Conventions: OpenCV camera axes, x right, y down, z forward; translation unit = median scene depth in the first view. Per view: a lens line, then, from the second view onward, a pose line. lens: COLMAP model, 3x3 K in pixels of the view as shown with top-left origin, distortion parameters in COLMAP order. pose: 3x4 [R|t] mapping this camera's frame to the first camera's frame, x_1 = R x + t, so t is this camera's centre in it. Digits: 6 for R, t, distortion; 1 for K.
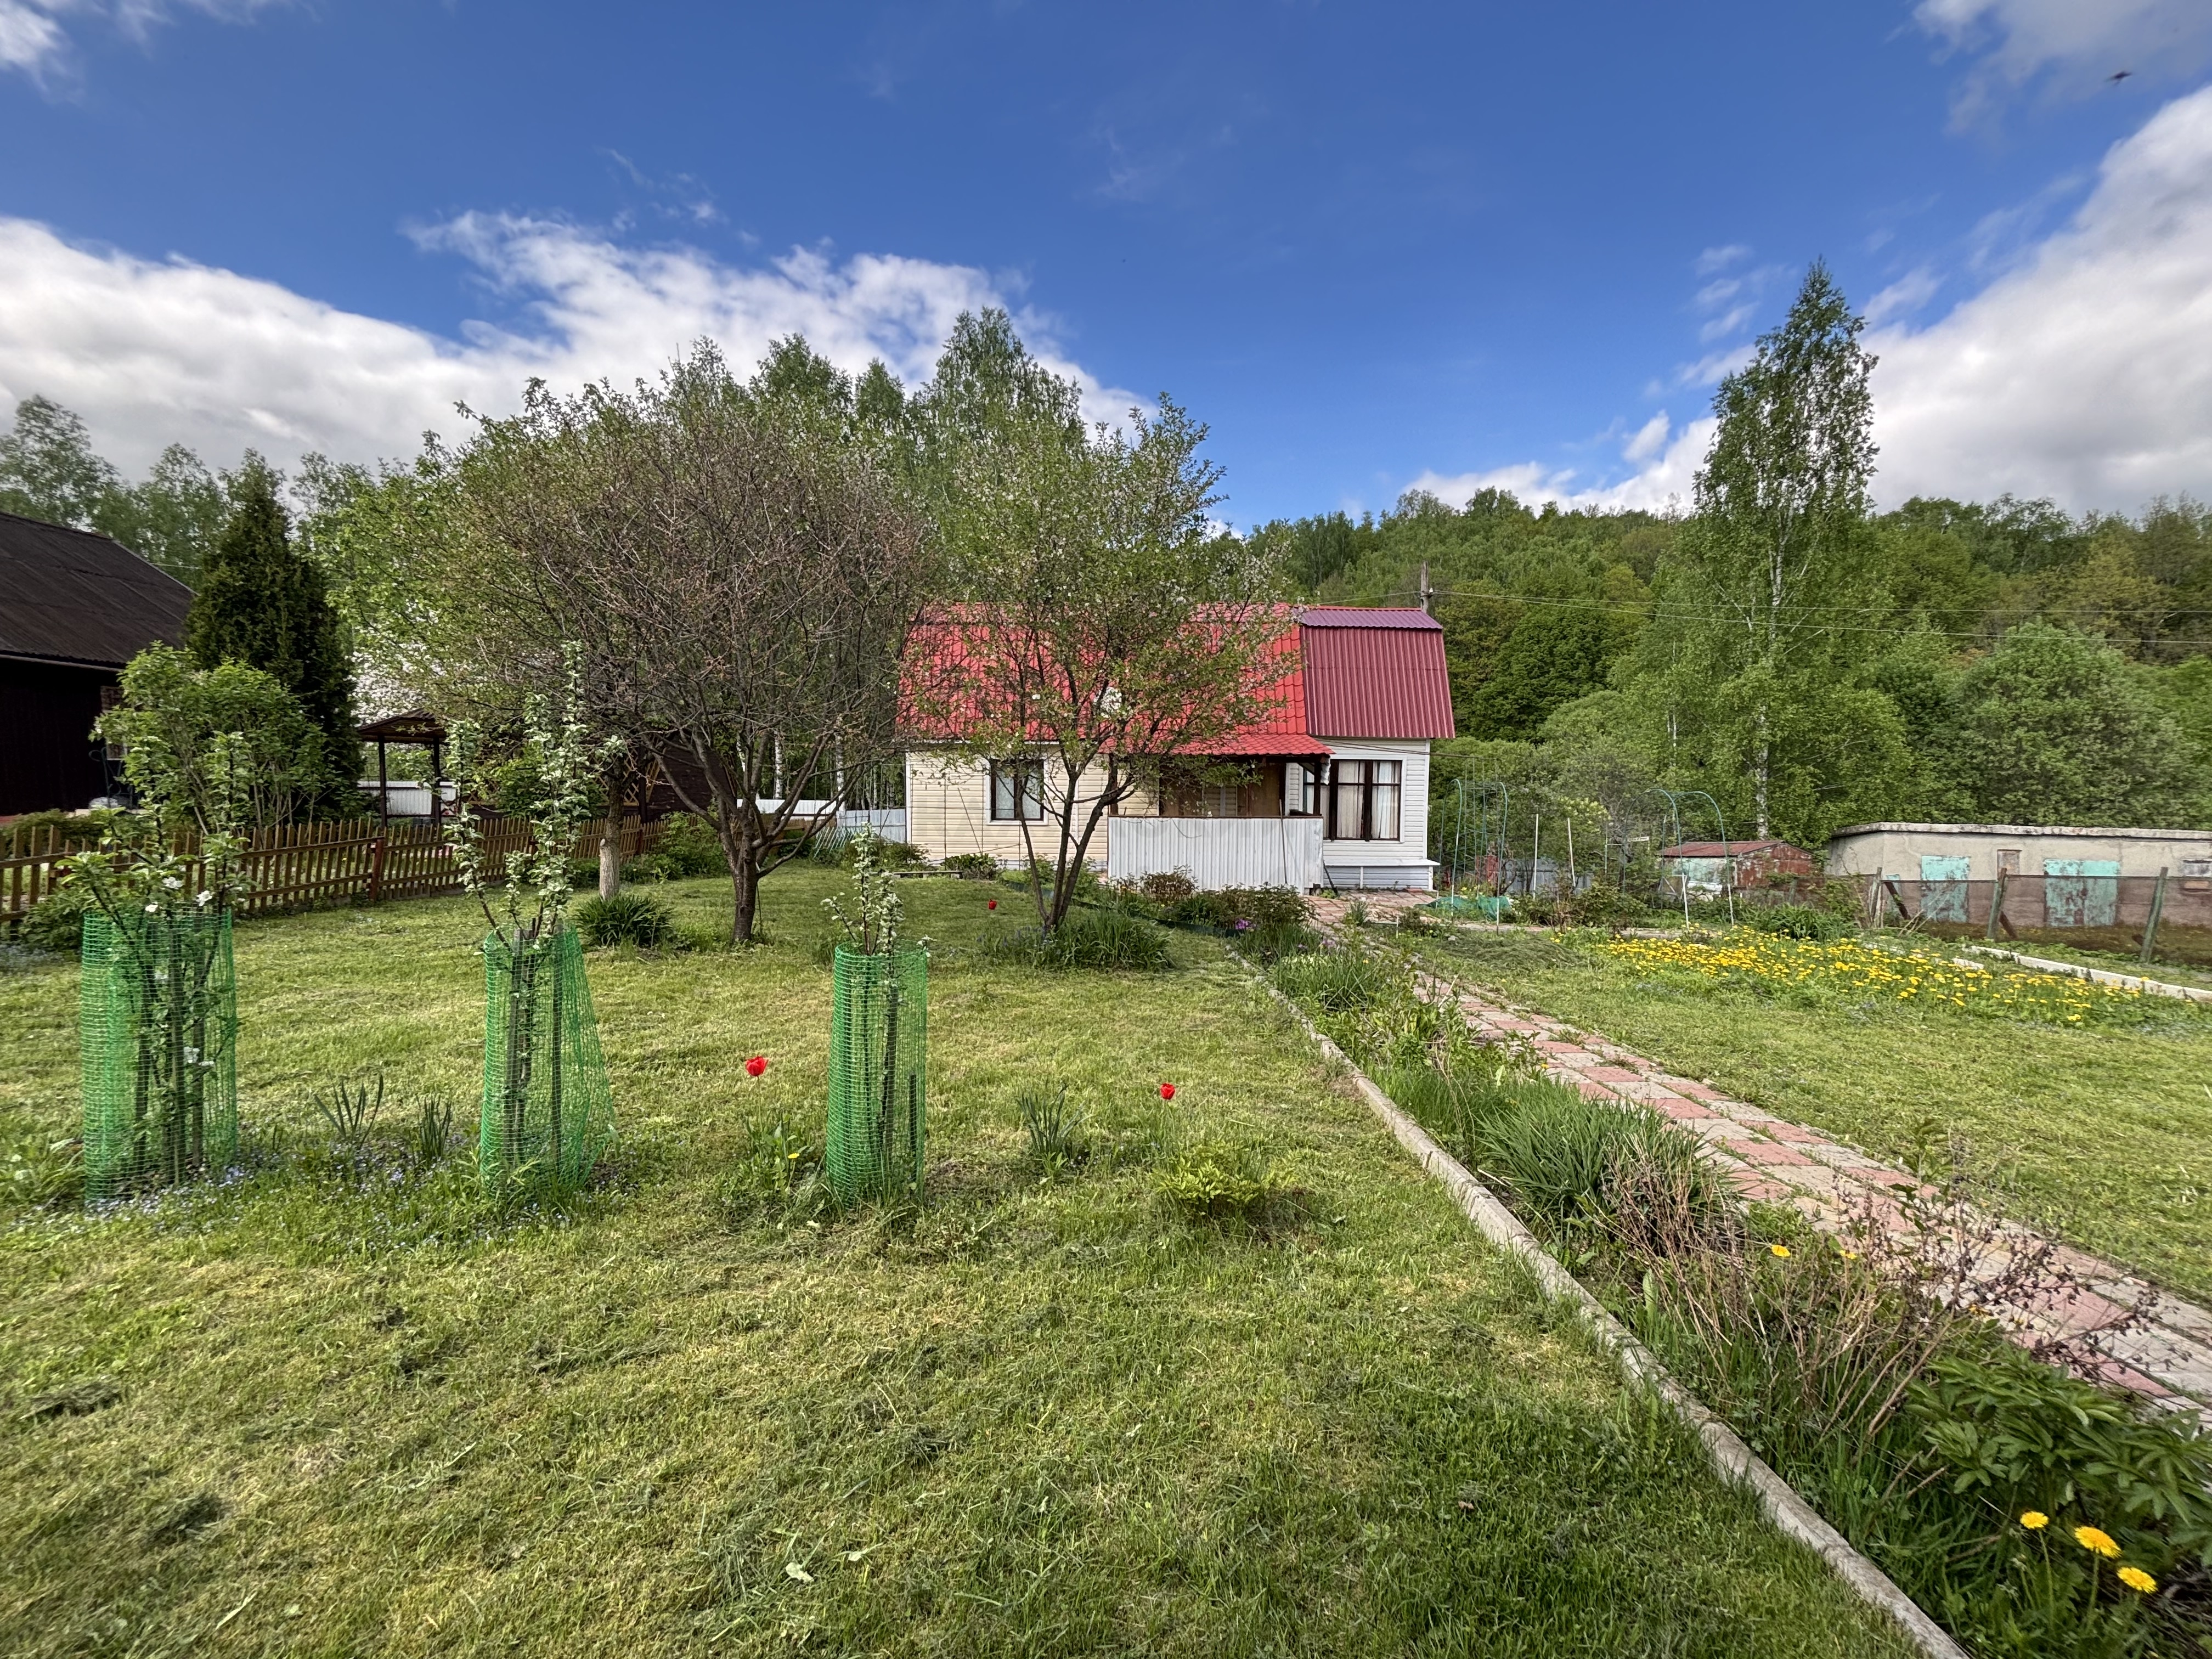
lens RADIAL K [[893.4, 0, 1110.7], [0, 893.4, 833.1], [0, 0, 1]] dist [0.000266, -0.000240]
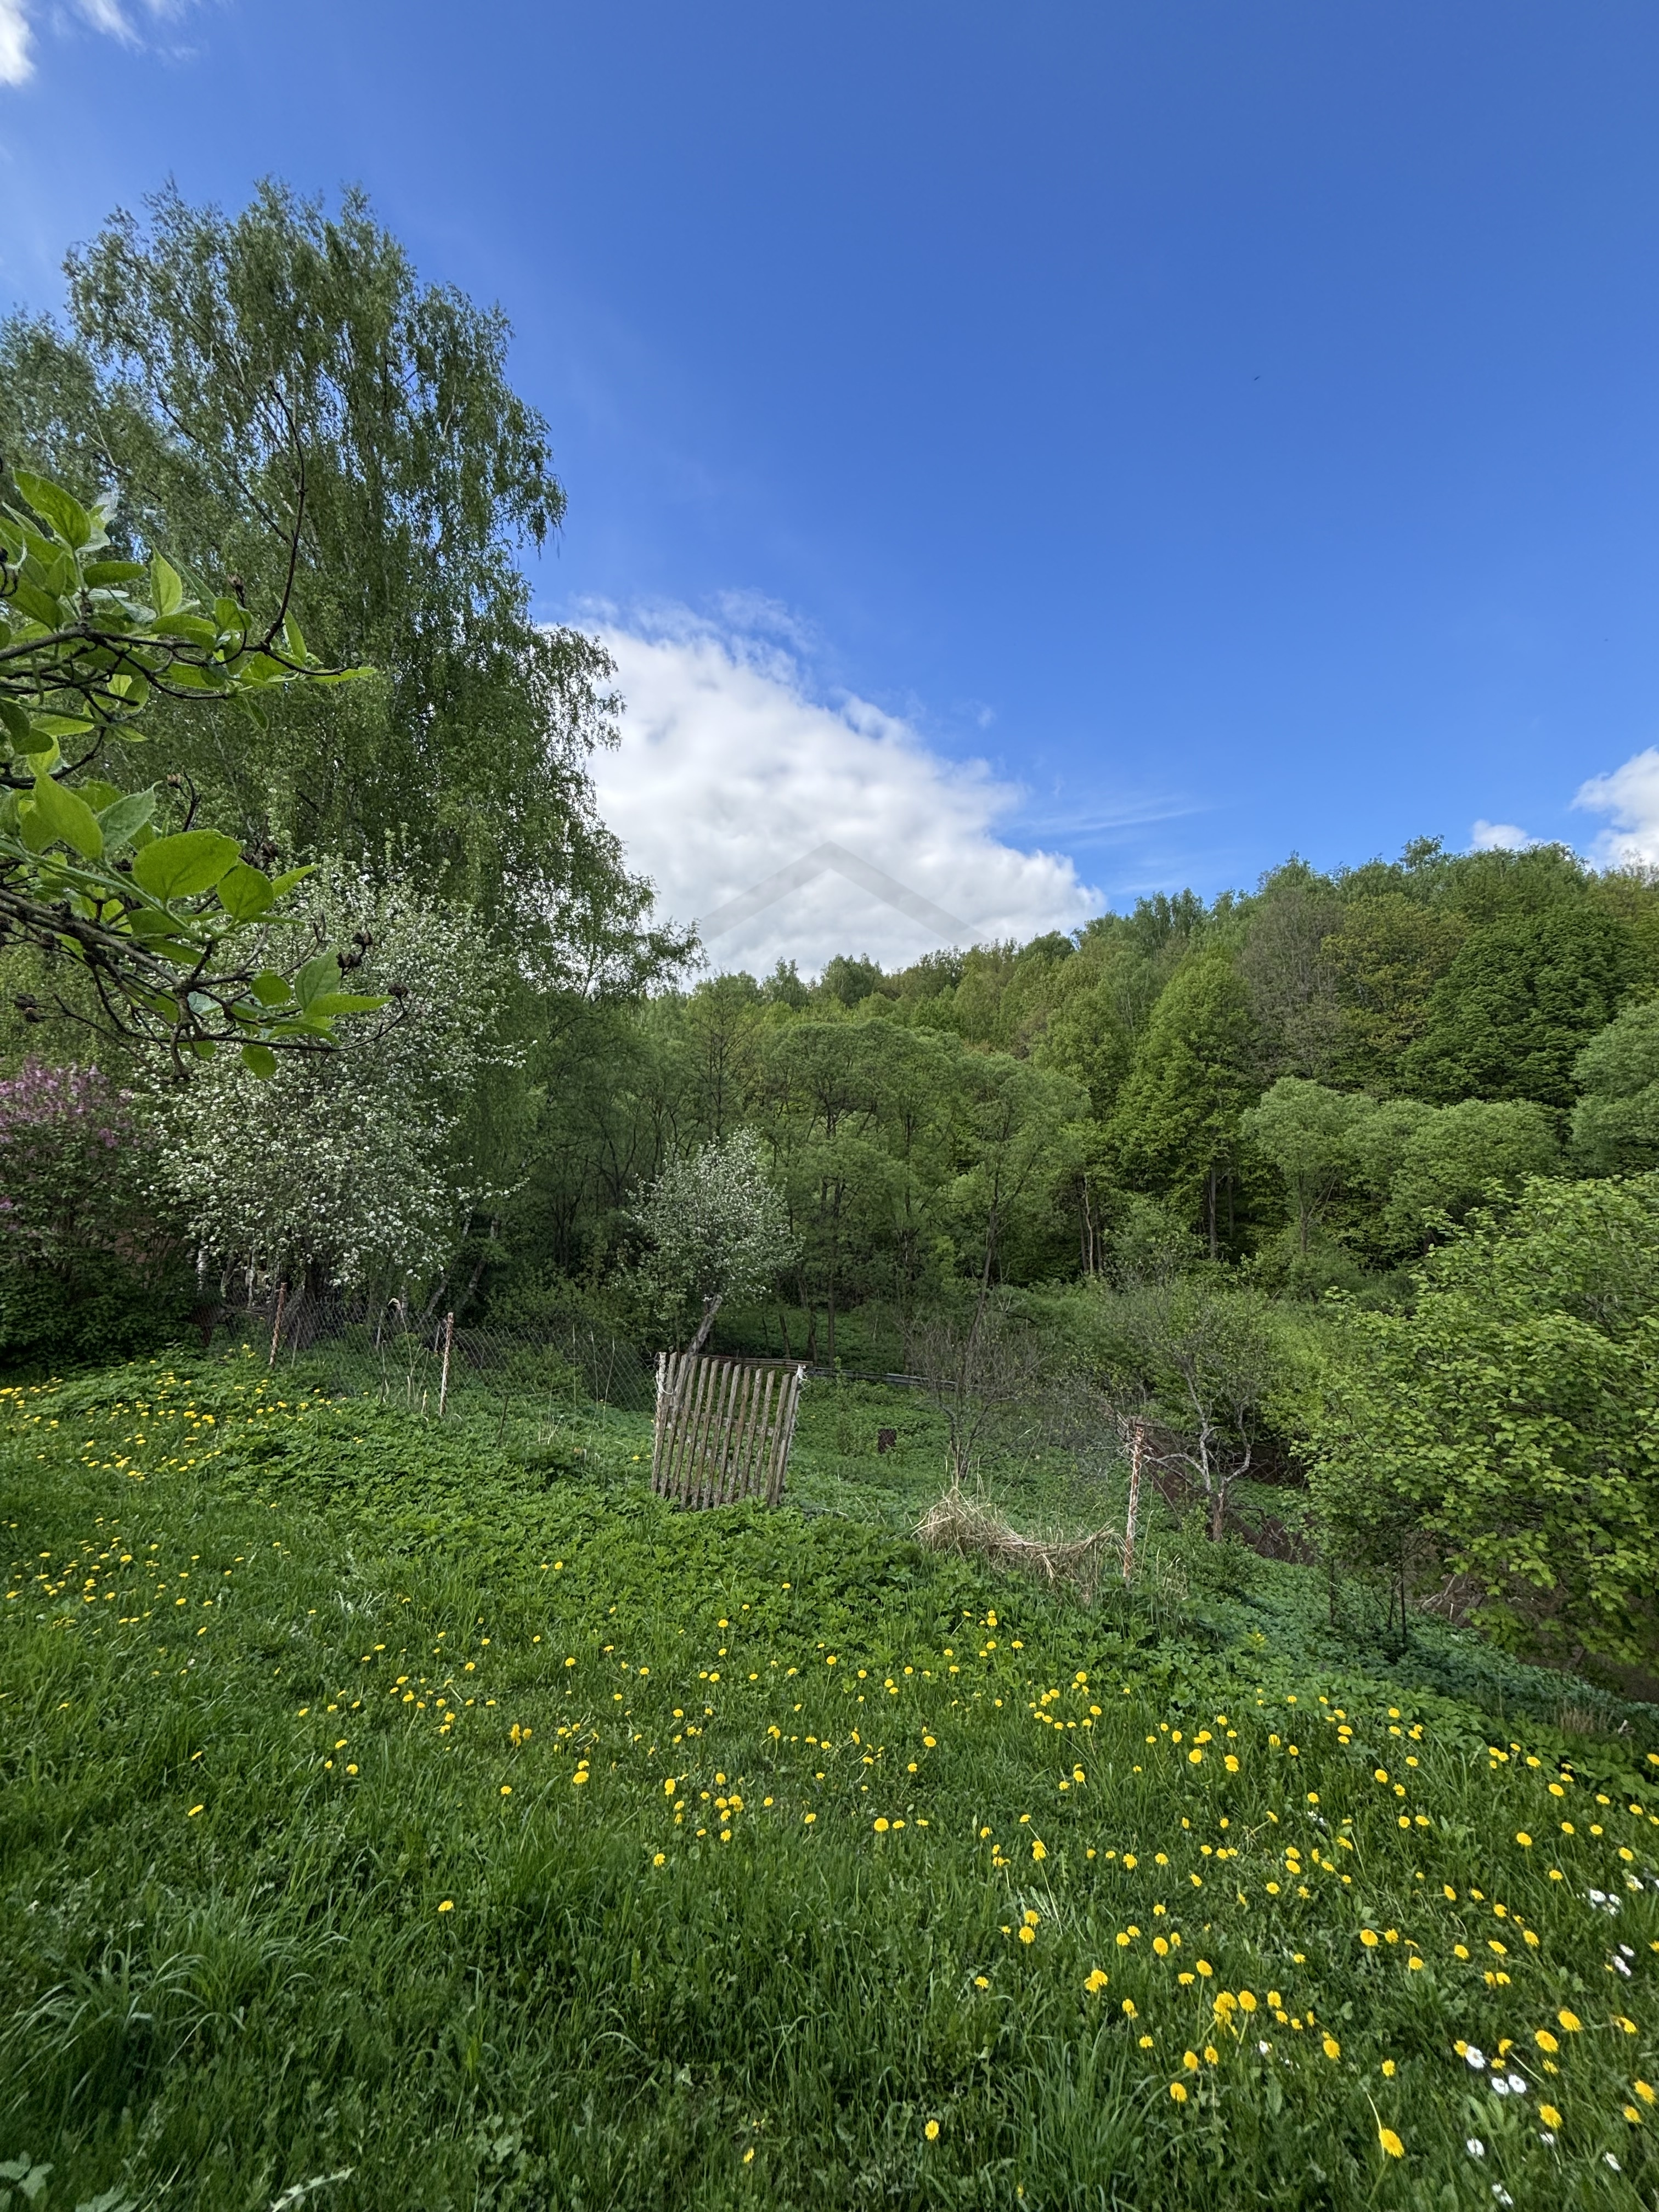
lens RADIAL K [[893.4, 0, 834.2], [0, 893.4, 1108.5], [0, 0, 1]] dist [0.000266, -0.000240]
pose [[0.987653, -0.014192, -0.156014, 0.302476], [-0.015347, 0.982333, -0.186513, 0.007954], [0.155905, 0.186604, 0.969986, 0.899174]]
